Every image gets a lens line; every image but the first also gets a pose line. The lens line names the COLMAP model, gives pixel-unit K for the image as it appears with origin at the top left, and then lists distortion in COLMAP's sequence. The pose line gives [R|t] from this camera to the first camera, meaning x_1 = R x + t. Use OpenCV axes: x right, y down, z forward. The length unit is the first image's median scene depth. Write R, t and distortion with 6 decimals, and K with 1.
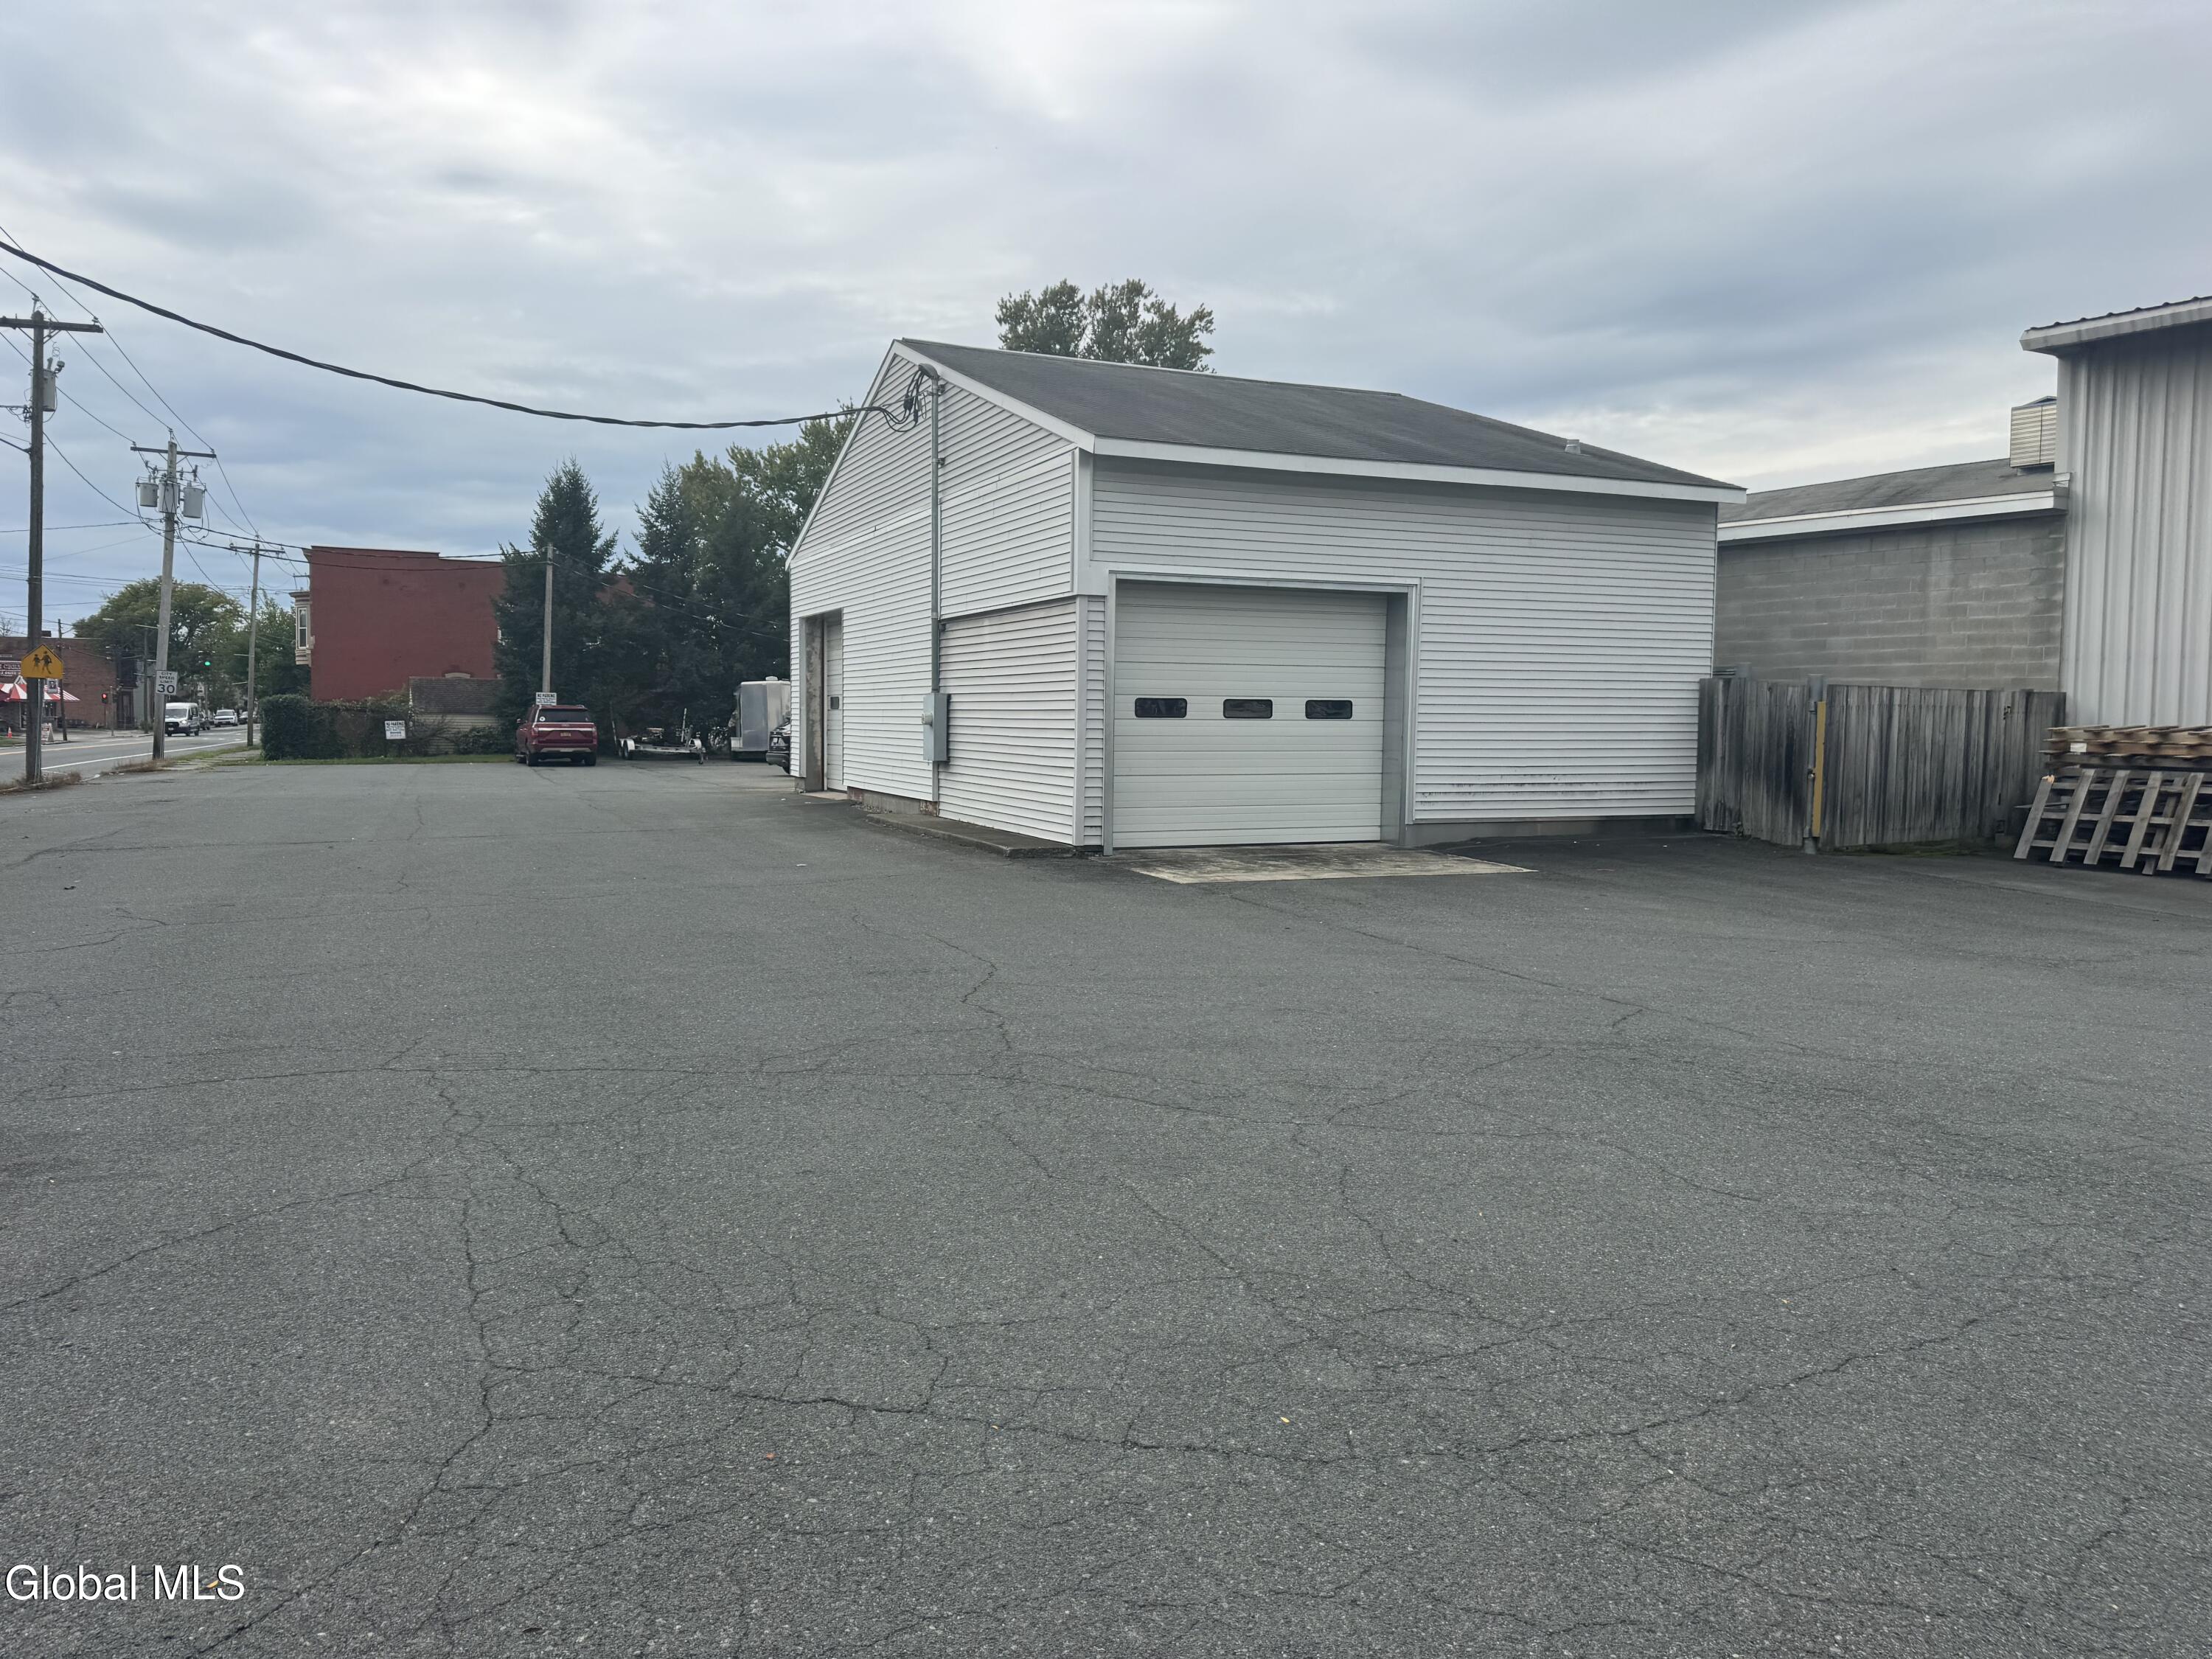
lens RADIAL K [[1521.4, 0, 1076.1], [0, 1521.4, 830.6], [0, 0, 1]] dist [0.102641, -0.147926]
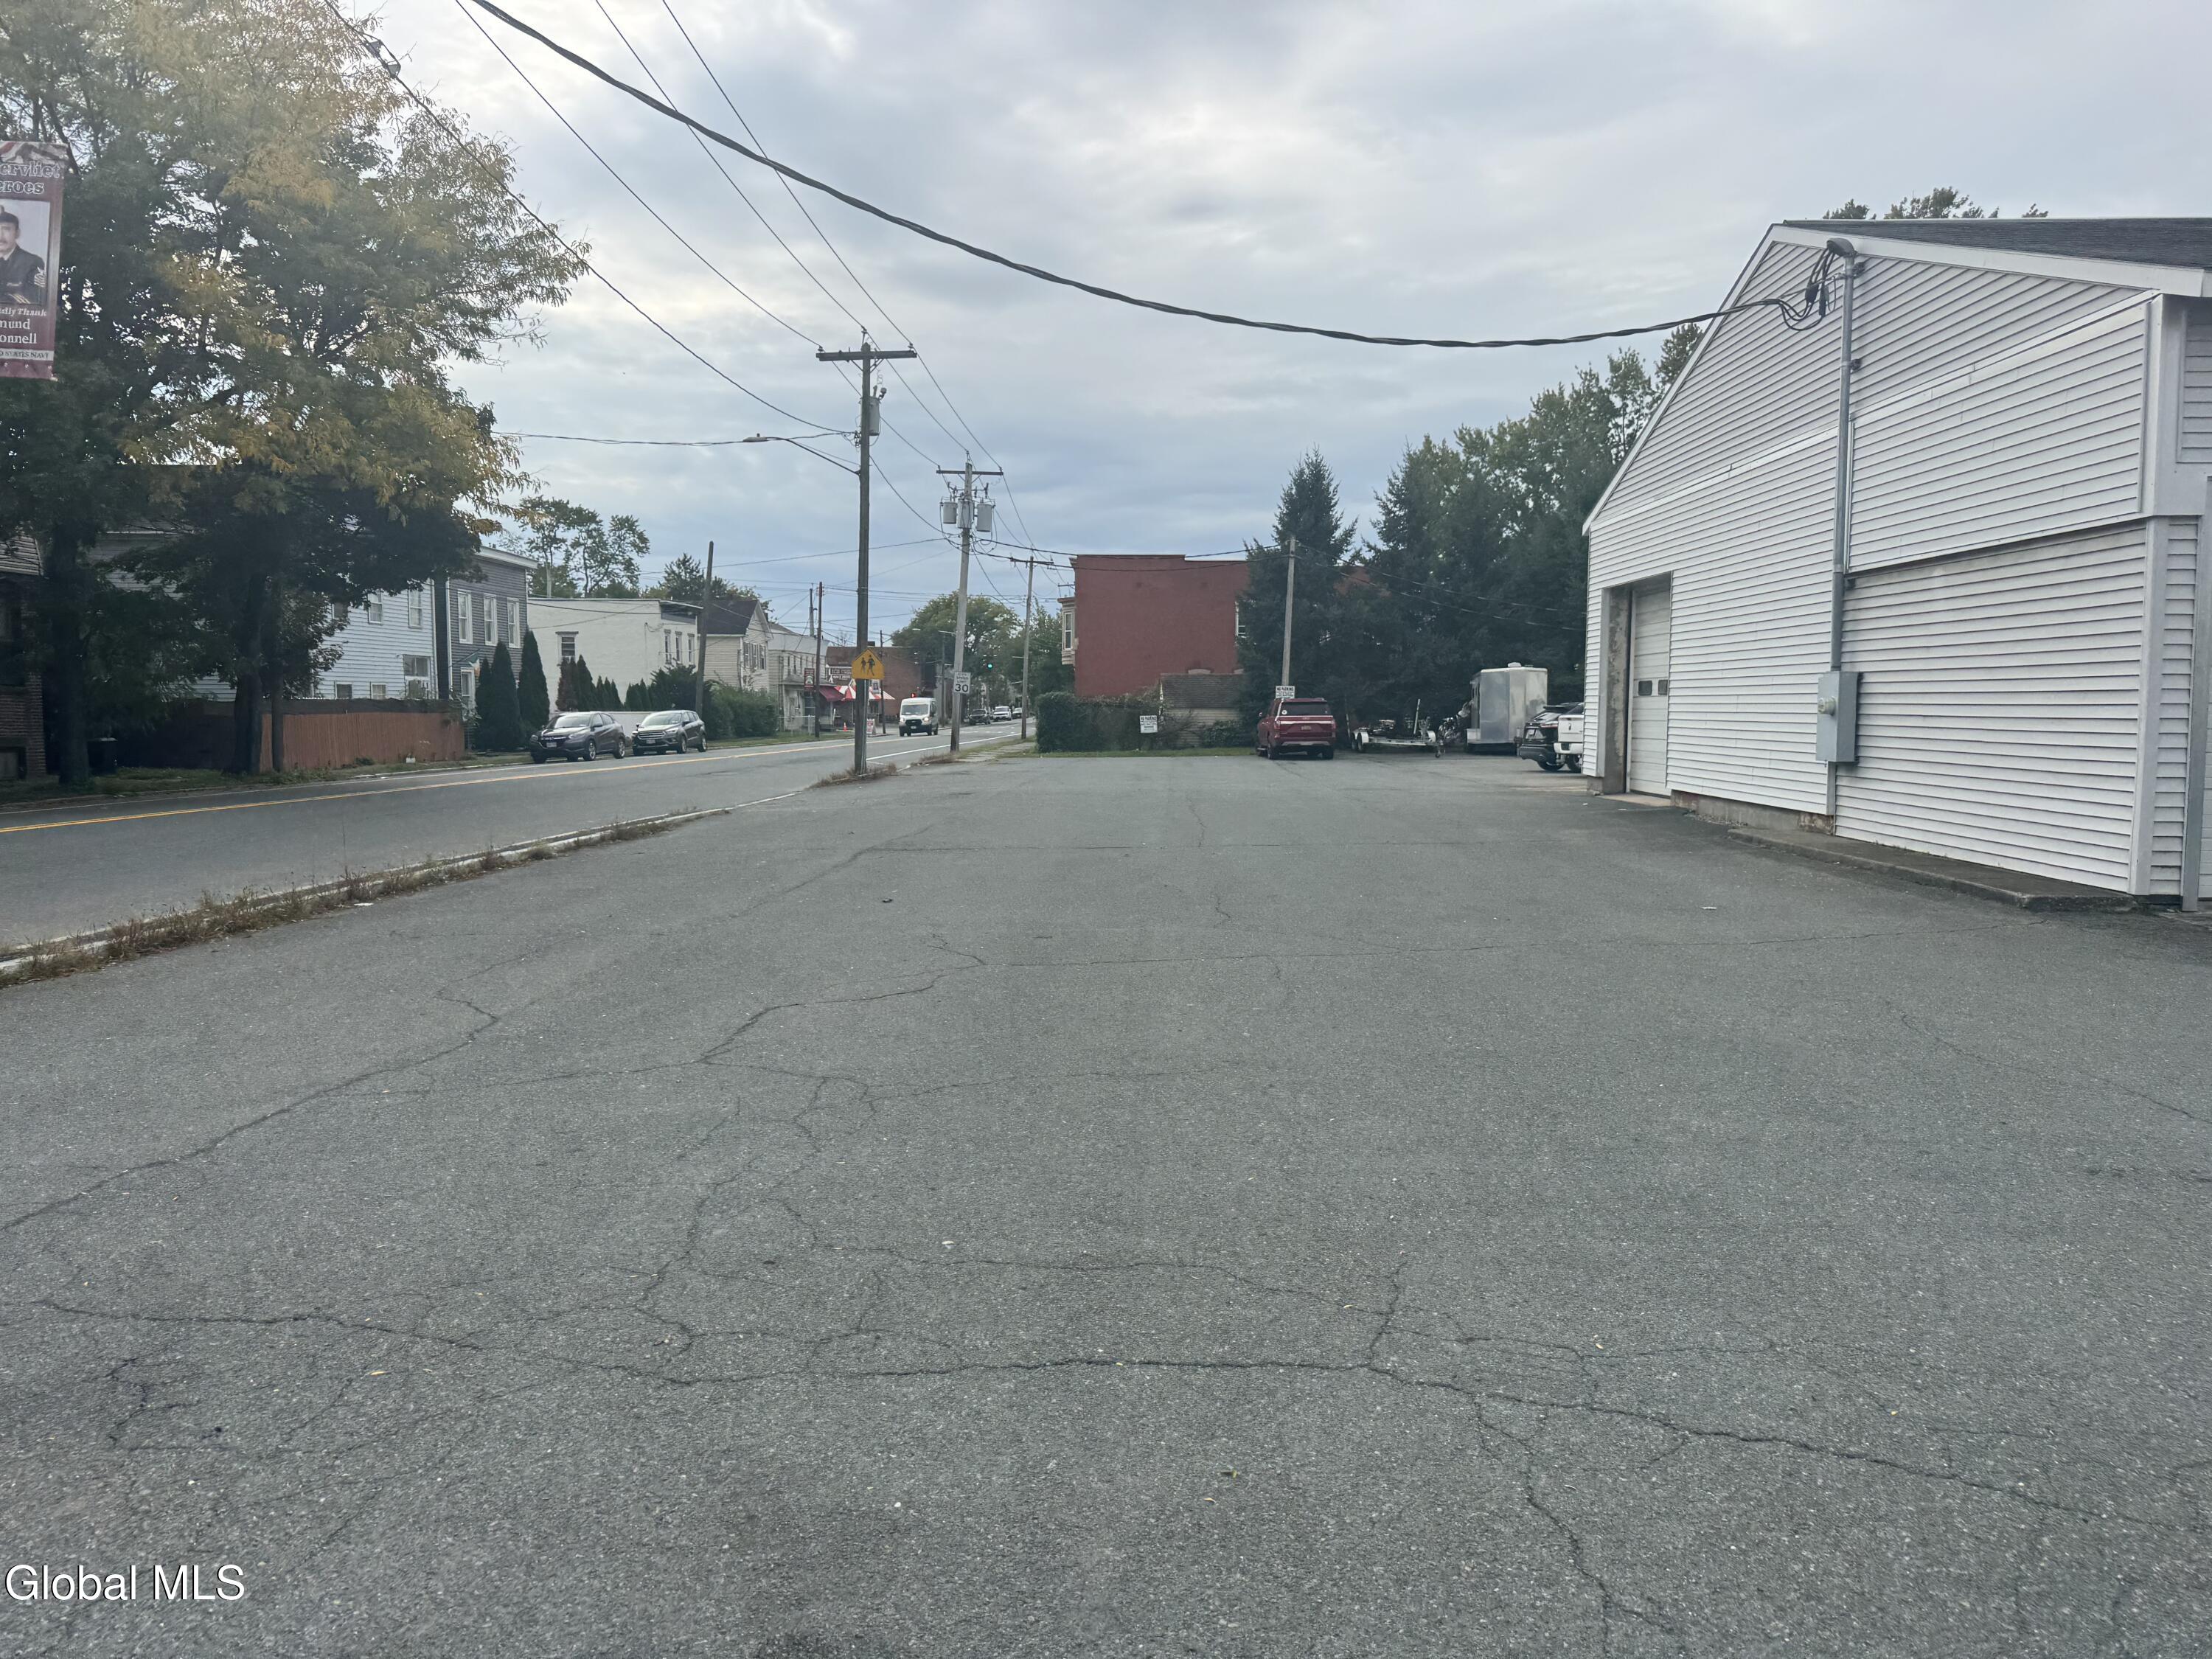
lens RADIAL K [[1458.4, 0, 1050.8], [0, 1458.4, 792.9], [0, 0, 1]] dist [0.265918, -0.237003]
pose [[0.894500, 0.019979, -0.446621, -0.088500], [-0.027272, 0.999579, -0.009906, -0.010876], [0.446235, 0.021041, 0.894669, 0.132215]]
